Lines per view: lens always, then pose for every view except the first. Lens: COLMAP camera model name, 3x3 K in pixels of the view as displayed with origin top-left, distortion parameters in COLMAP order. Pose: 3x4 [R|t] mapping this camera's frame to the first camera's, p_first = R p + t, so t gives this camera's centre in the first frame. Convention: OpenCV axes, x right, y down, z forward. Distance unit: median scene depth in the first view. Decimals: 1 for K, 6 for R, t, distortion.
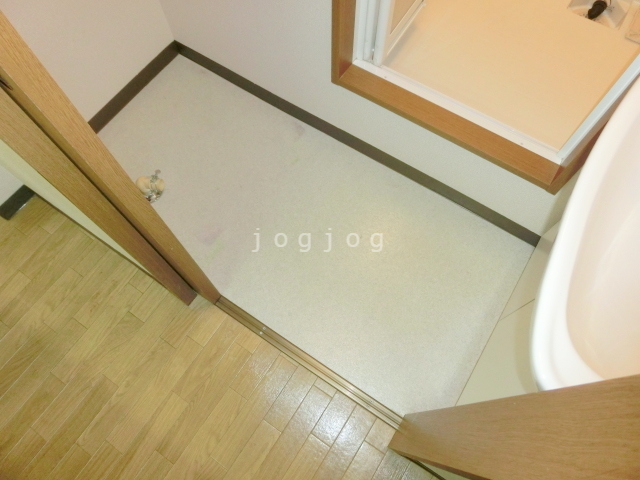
lens RADIAL K [[460.6, 0, 322.4], [0, 460.6, 238.1], [0, 0, 1]] dist [-0.041186, 0.051140]
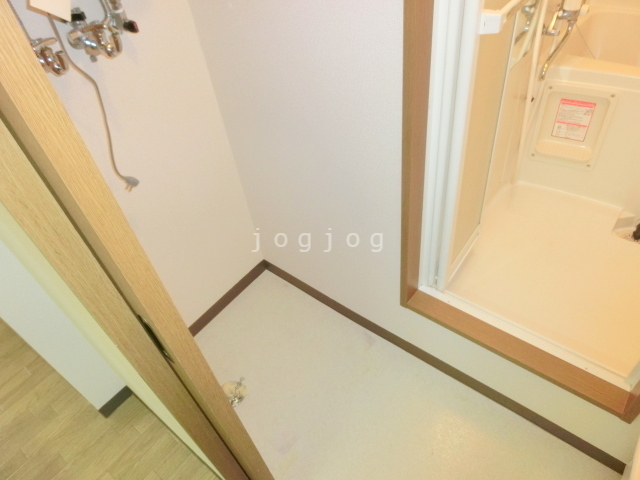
lens RADIAL K [[460.6, 0, 322.4], [0, 460.6, 238.1], [0, 0, 1]] dist [-0.041186, 0.051140]
pose [[0.991328, -0.008747, -0.131119, -0.018749], [-0.039658, 0.931348, -0.361964, -0.068334], [0.125284, 0.364025, 0.922925, -0.122999]]
